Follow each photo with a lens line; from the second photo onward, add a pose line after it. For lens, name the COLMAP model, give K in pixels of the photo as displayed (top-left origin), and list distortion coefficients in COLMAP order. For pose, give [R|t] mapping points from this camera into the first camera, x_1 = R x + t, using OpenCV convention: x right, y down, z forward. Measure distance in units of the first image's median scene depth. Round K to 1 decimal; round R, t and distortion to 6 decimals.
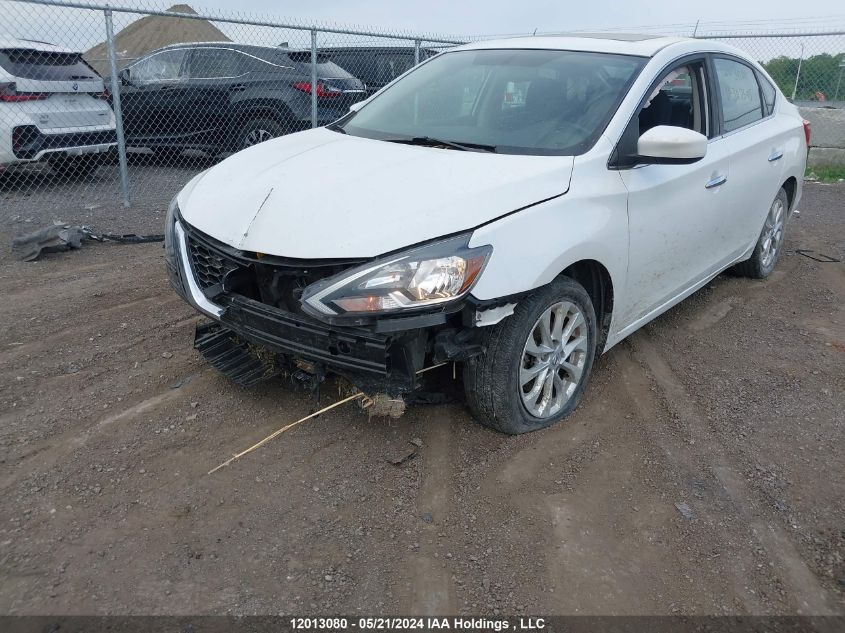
lens RADIAL K [[659.1, 0, 433.7], [0, 659.1, 311.1], [0, 0, 1]] dist [0.056144, -0.113511]
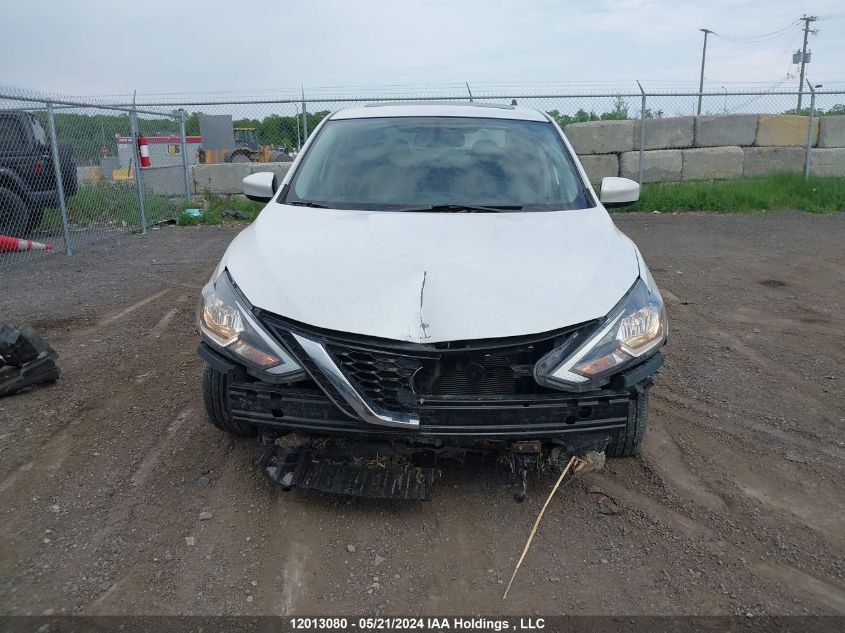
lens RADIAL K [[659.1, 0, 433.7], [0, 659.1, 311.1], [0, 0, 1]] dist [0.056144, -0.113511]
pose [[0.808869, -0.184273, 0.558367, -0.770447], [0.230864, 0.972894, -0.013361, -0.120589], [-0.540770, 0.139715, 0.829487, 0.254699]]
